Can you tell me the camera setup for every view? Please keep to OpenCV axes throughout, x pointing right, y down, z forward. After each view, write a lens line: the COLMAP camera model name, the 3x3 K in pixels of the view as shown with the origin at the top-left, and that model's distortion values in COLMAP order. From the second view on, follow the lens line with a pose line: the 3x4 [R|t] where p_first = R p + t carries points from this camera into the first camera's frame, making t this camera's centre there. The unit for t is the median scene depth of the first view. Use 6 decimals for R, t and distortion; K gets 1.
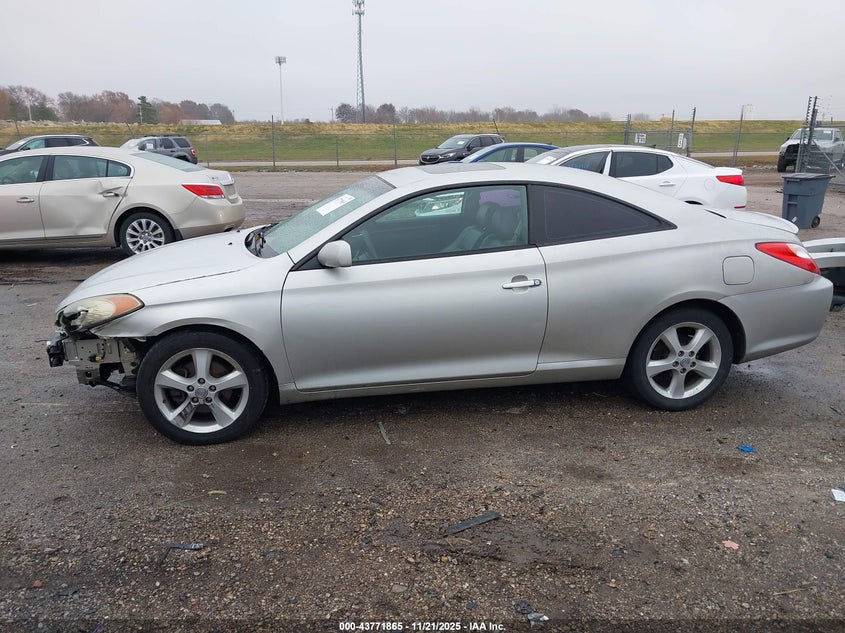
lens RADIAL K [[662.7, 0, 420.3], [0, 662.7, 315.0], [0, 0, 1]] dist [-0.000198, 0.000121]
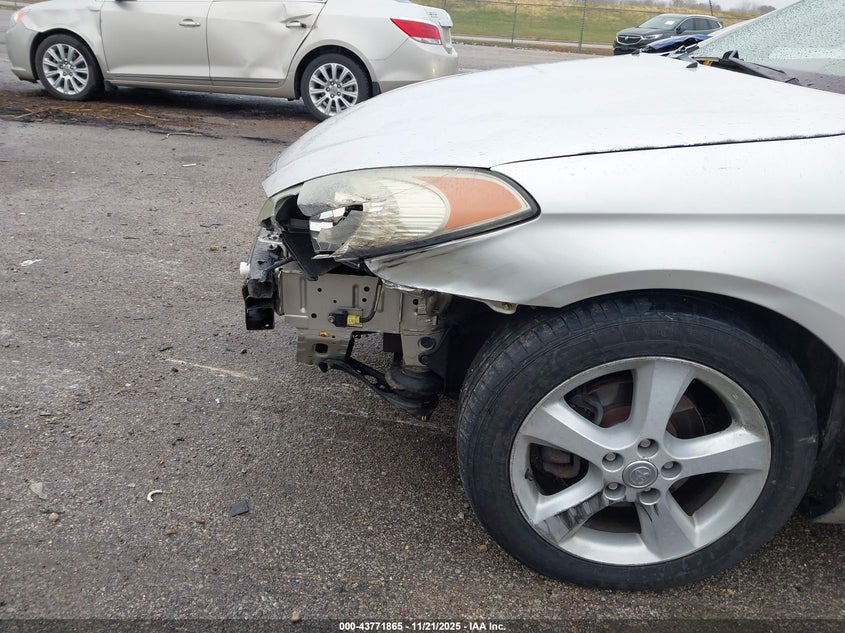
lens RADIAL K [[662.7, 0, 424.0], [0, 662.7, 312.7], [0, 0, 1]] dist [-0.000198, 0.000121]
pose [[0.976003, 0.148545, -0.159228, -0.348532], [-0.122431, 0.979020, 0.162879, -0.010736], [0.180082, -0.139476, 0.973713, 0.560562]]
